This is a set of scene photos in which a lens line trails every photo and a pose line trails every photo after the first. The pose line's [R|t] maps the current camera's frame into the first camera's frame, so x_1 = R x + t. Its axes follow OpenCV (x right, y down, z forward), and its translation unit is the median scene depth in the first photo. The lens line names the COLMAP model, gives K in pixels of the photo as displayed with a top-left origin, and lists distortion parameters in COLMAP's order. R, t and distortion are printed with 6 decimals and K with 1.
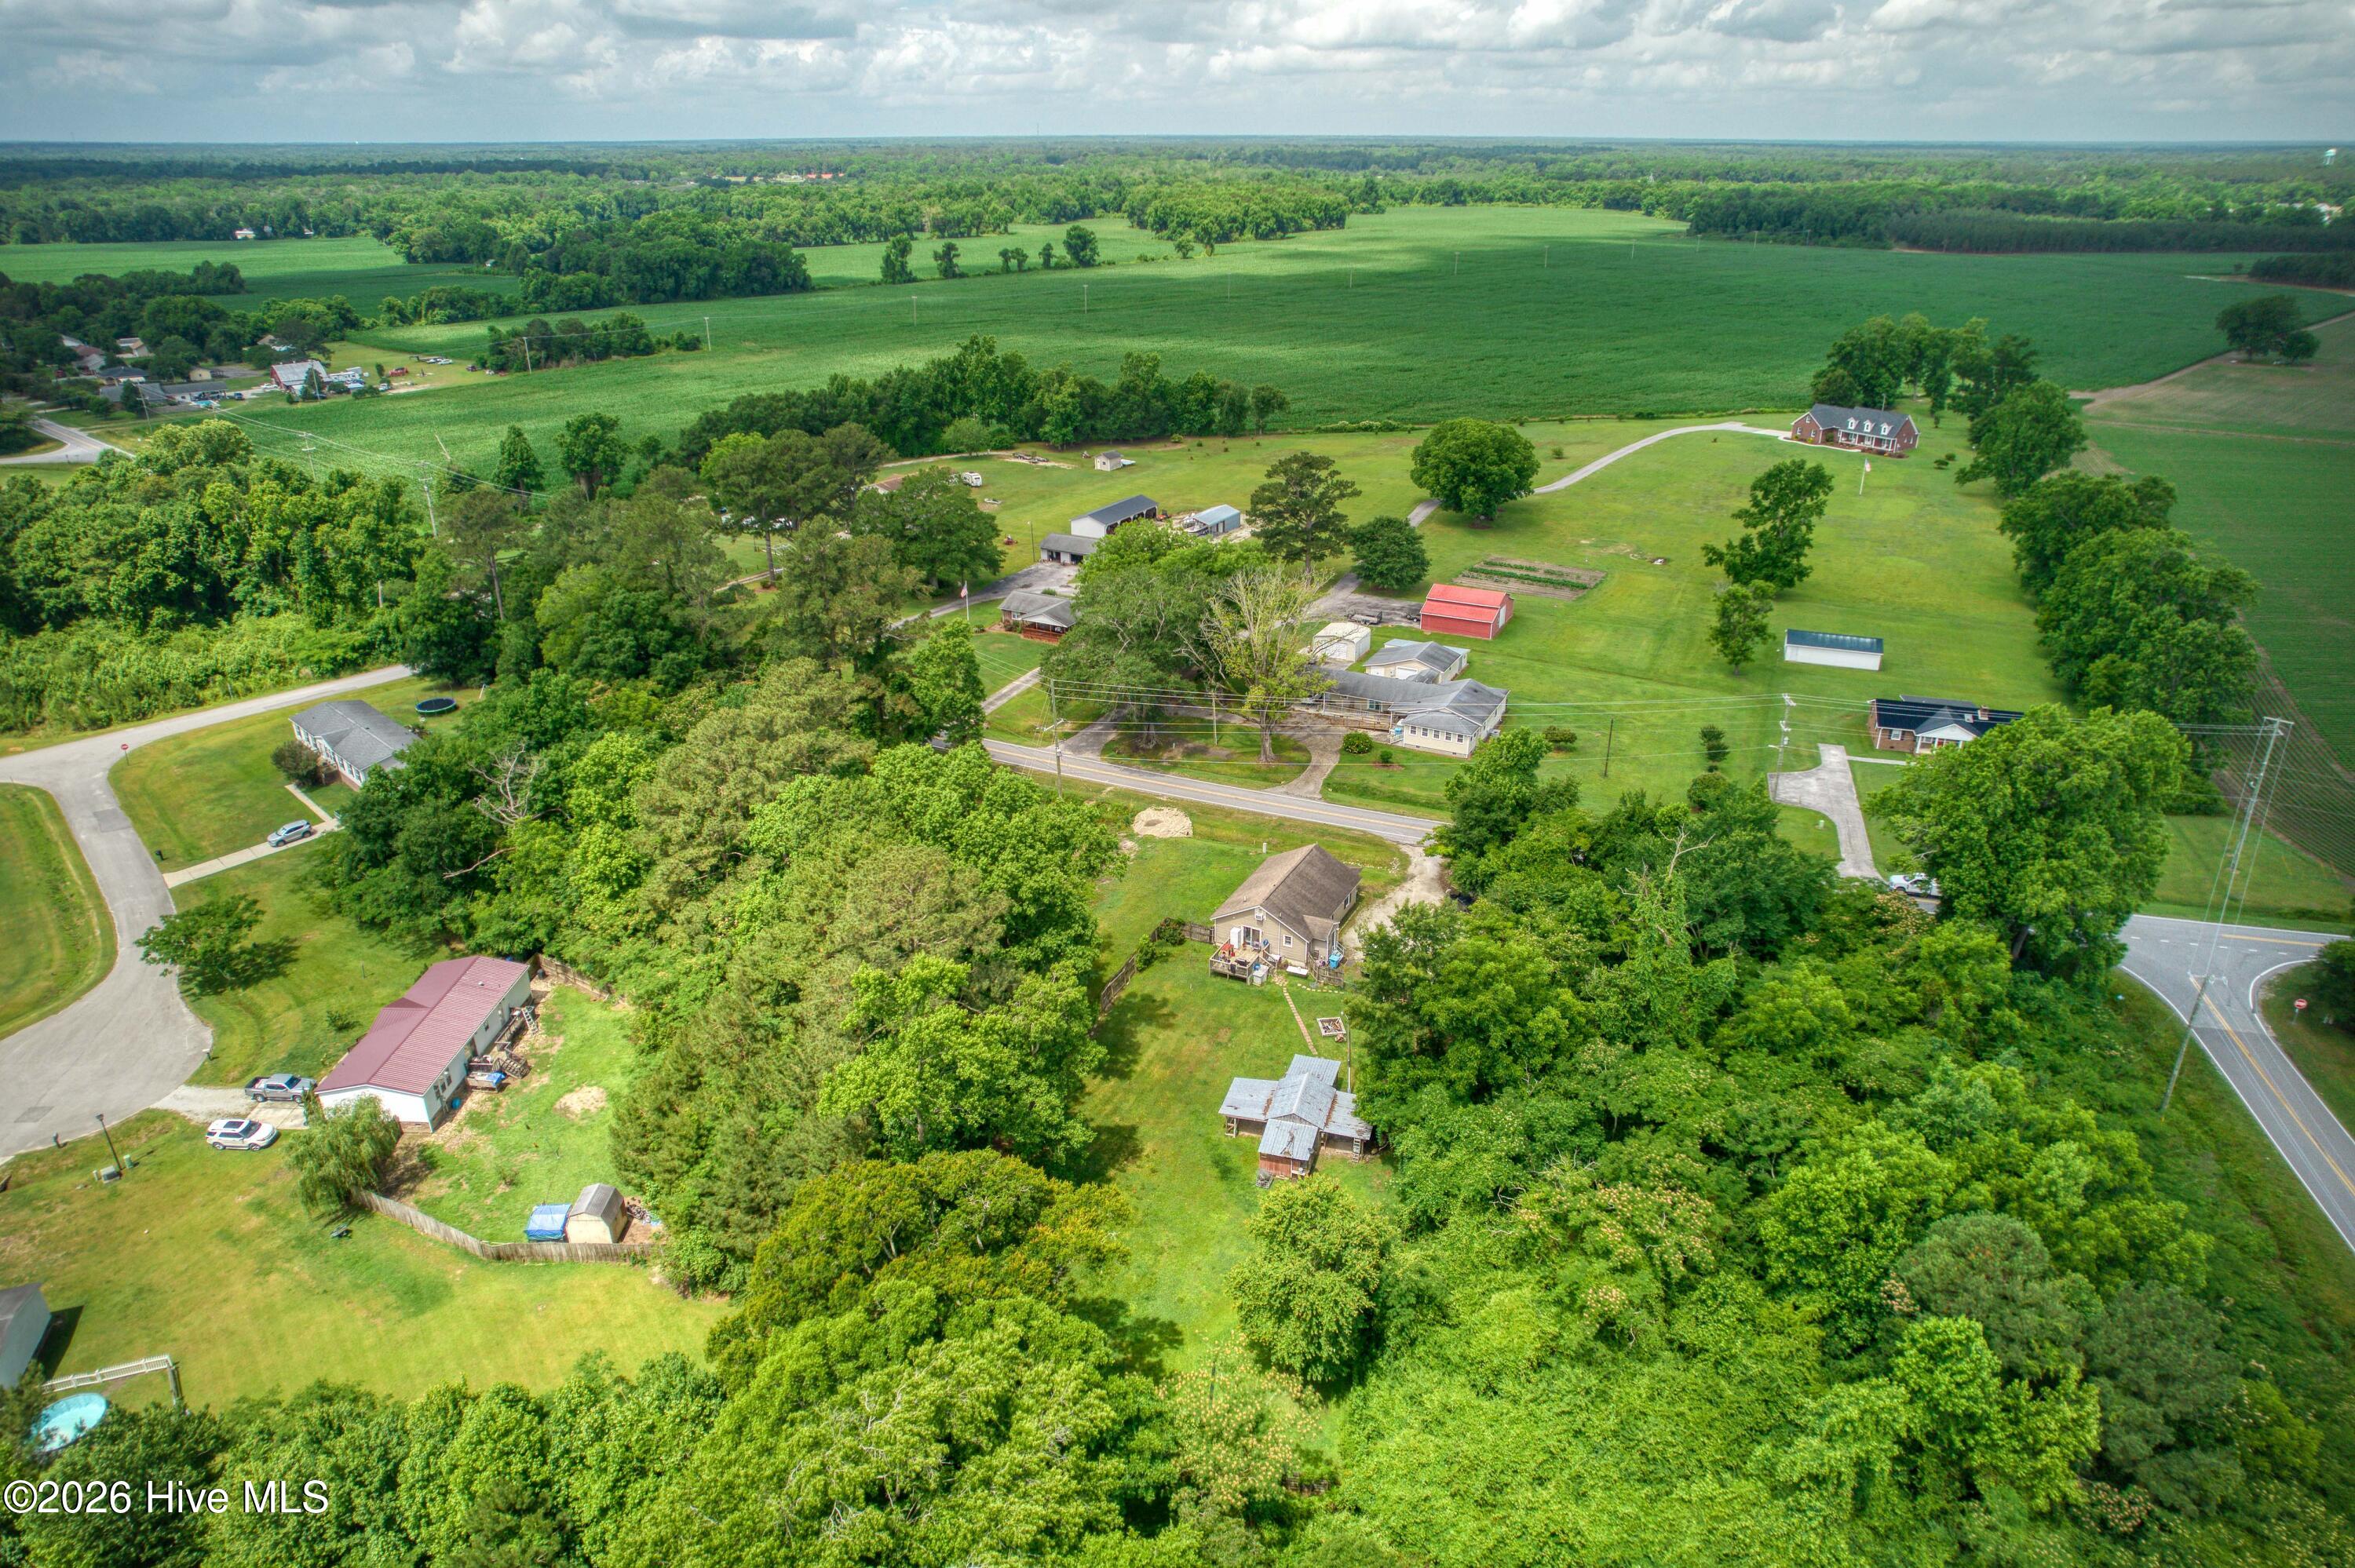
lens RADIAL K [[1499.1, 0, 1180.2], [0, 1499.1, 795.9], [0, 0, 1]] dist [-0.081117, 0.069580]
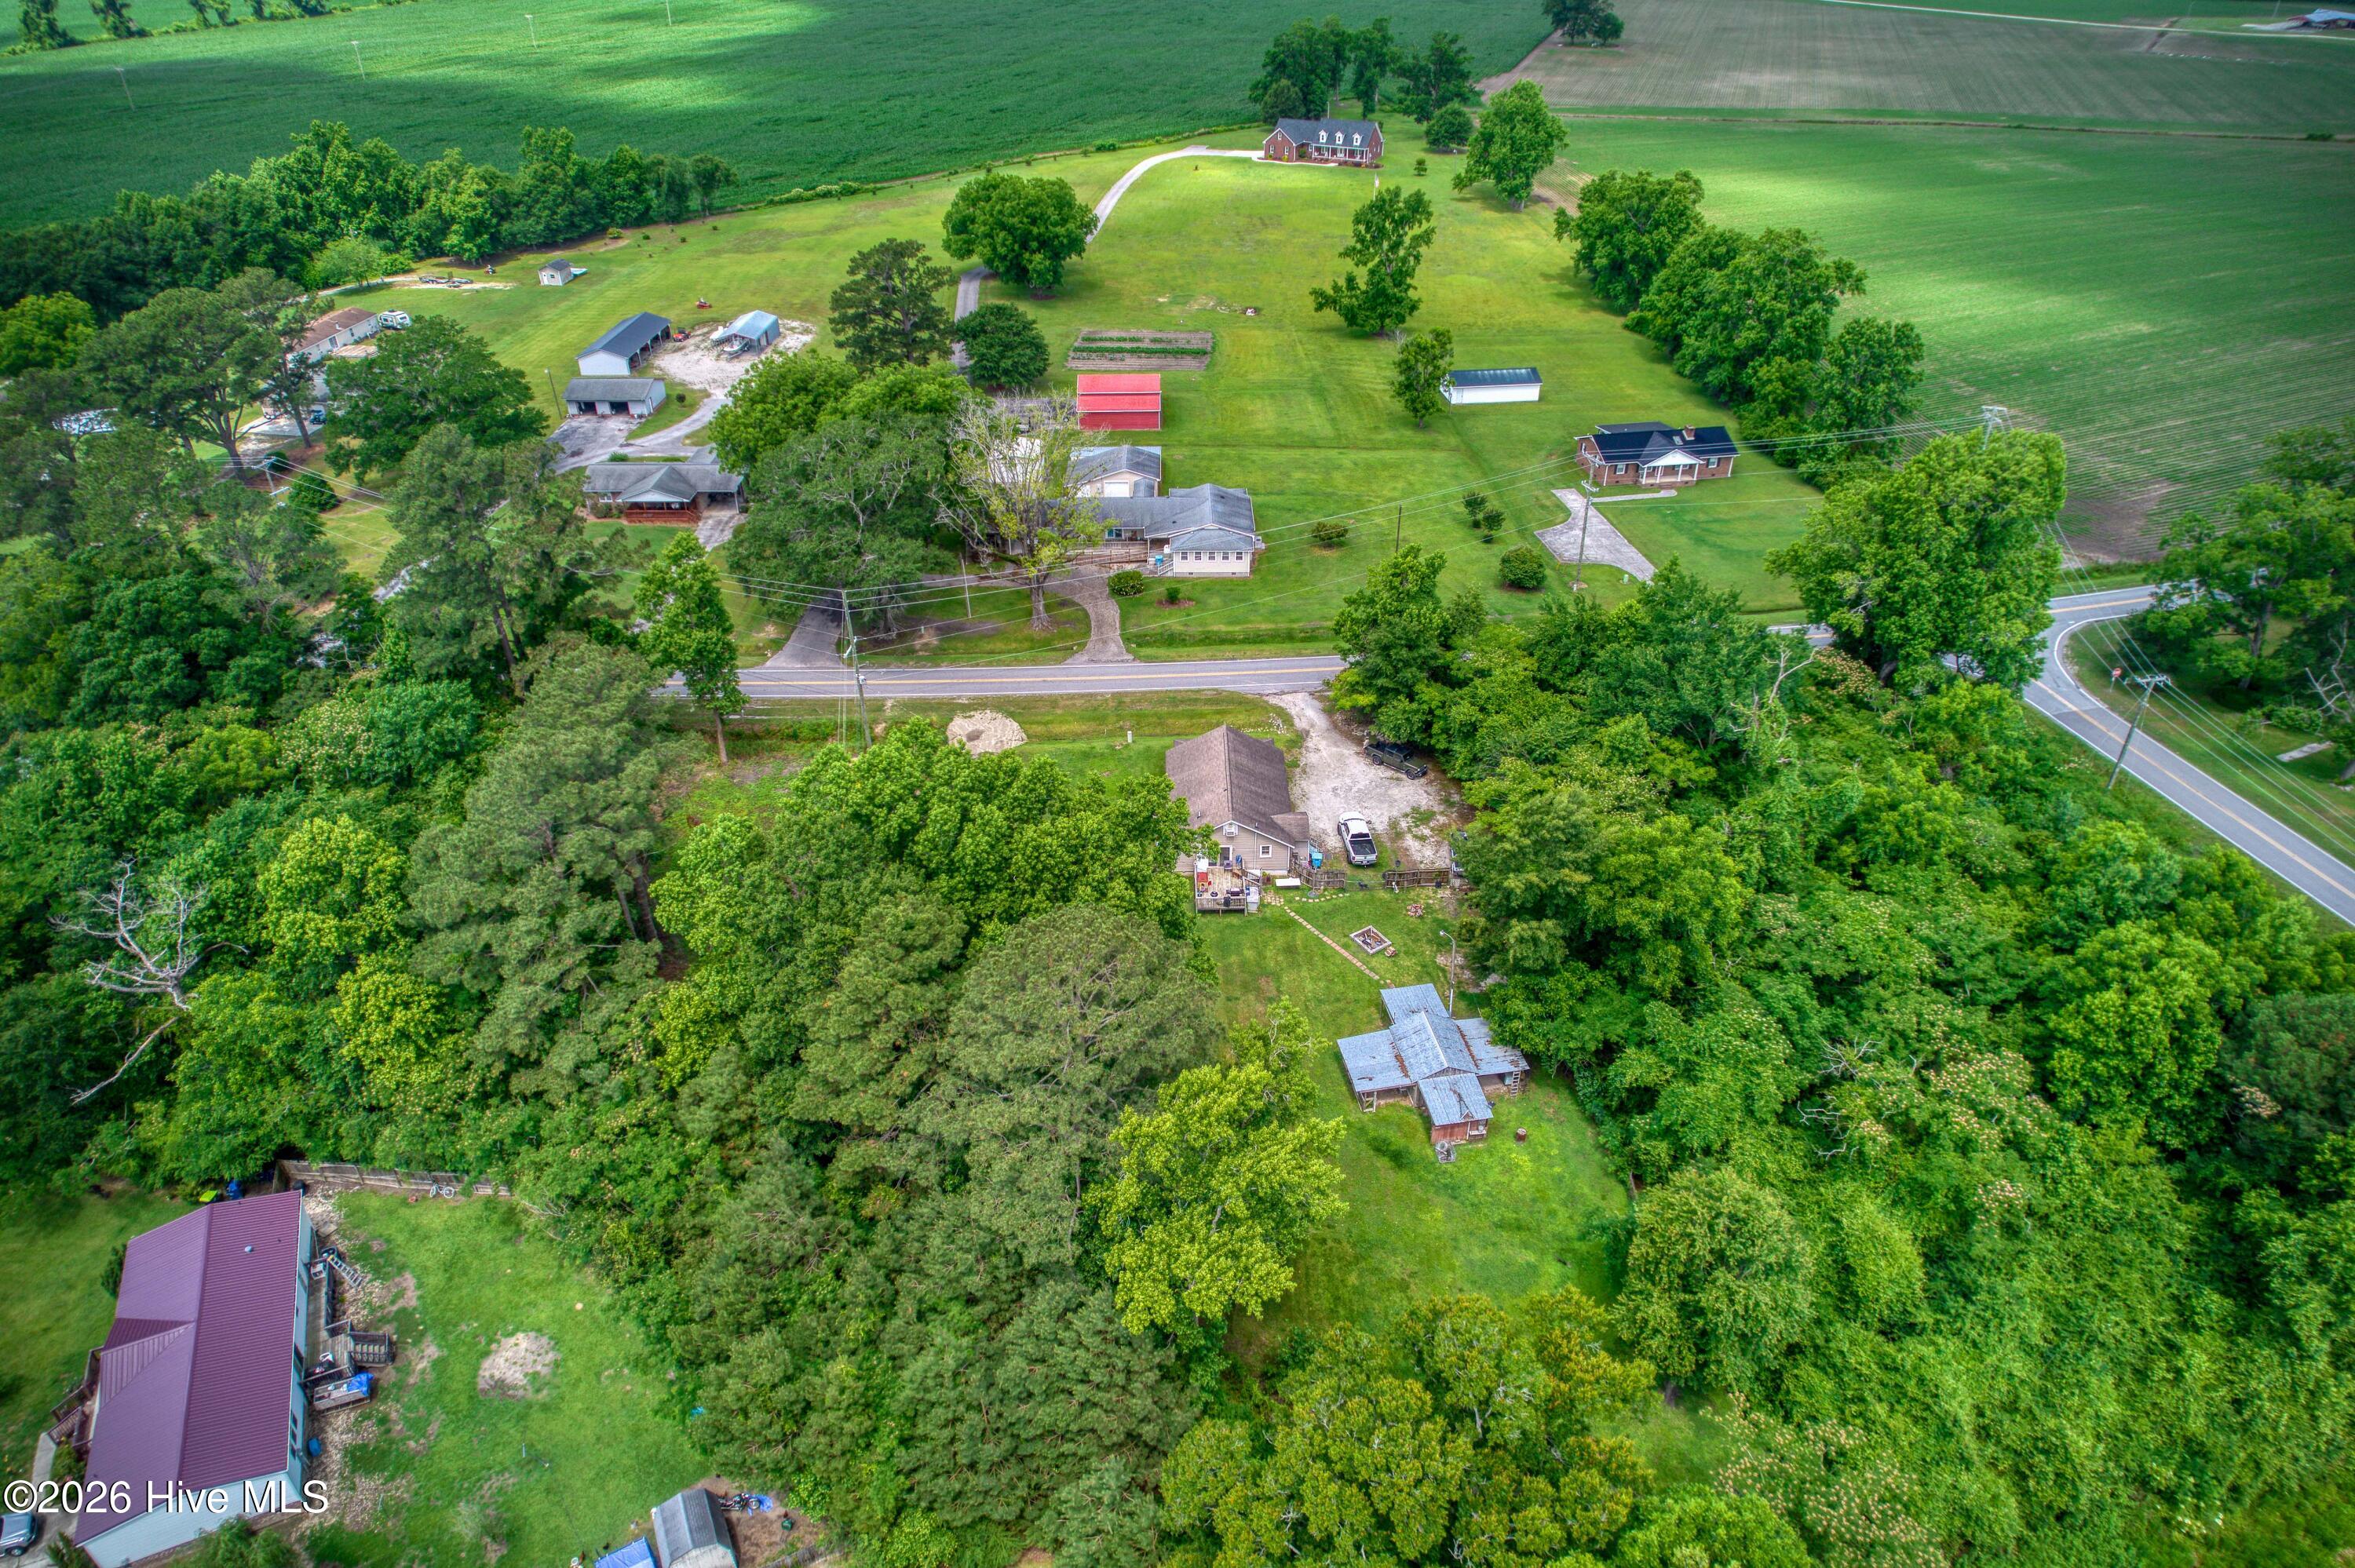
lens RADIAL K [[1499.1, 0, 1180.2], [0, 1499.1, 795.9], [0, 0, 1]] dist [-0.081117, 0.069580]
pose [[0.893973, -0.250086, 0.371846, -0.179008], [0.186761, 0.962217, 0.198138, -0.070940], [-0.407348, -0.107683, 0.906902, 0.160381]]
